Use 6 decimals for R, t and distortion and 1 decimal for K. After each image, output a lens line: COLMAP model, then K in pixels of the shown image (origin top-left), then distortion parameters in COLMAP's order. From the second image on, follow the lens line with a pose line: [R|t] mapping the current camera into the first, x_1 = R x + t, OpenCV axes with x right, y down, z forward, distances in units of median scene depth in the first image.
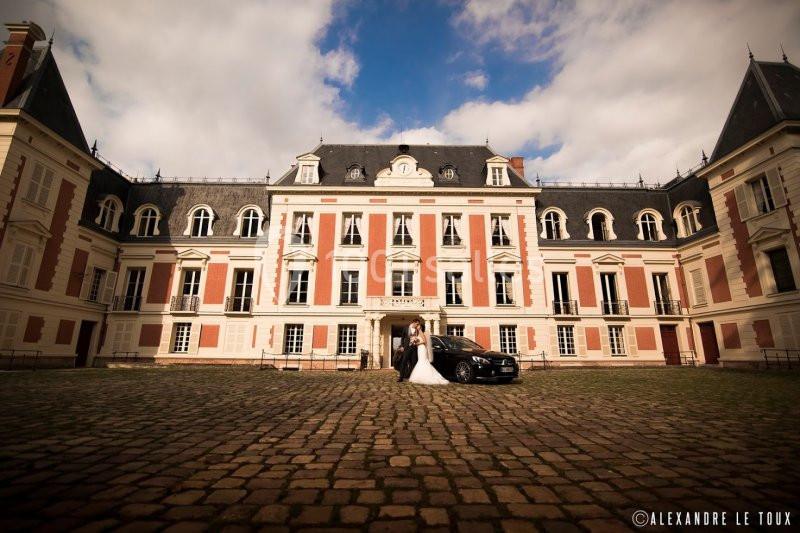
lens RADIAL K [[394.4, 0, 408.8], [0, 394.4, 254.5], [0, 0, 1]] dist [-0.025540, 0.000270]
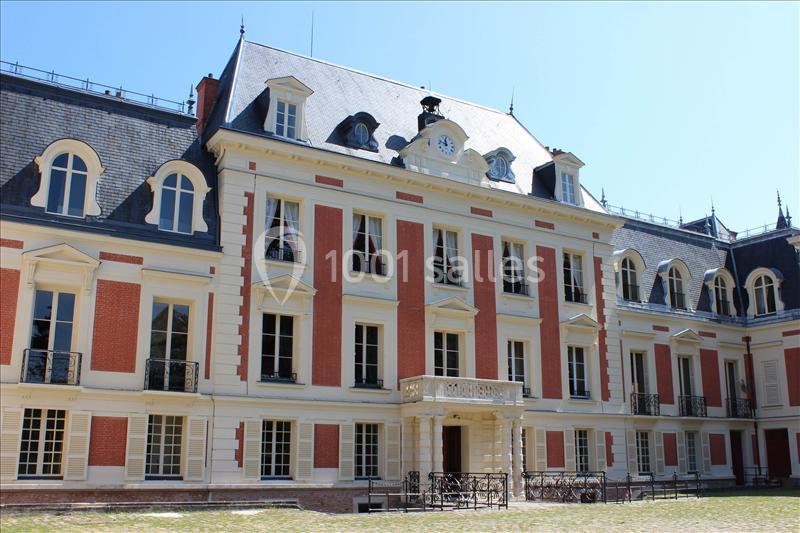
lens RADIAL K [[843.9, 0, 407.2], [0, 843.9, 270.9], [0, 0, 1]] dist [-0.124360, 0.000000]
pose [[0.844371, 0.116822, 0.522868, -0.699650], [-0.120682, 0.992329, -0.026825, -0.004037], [-0.521991, -0.040451, 0.851991, 0.005102]]
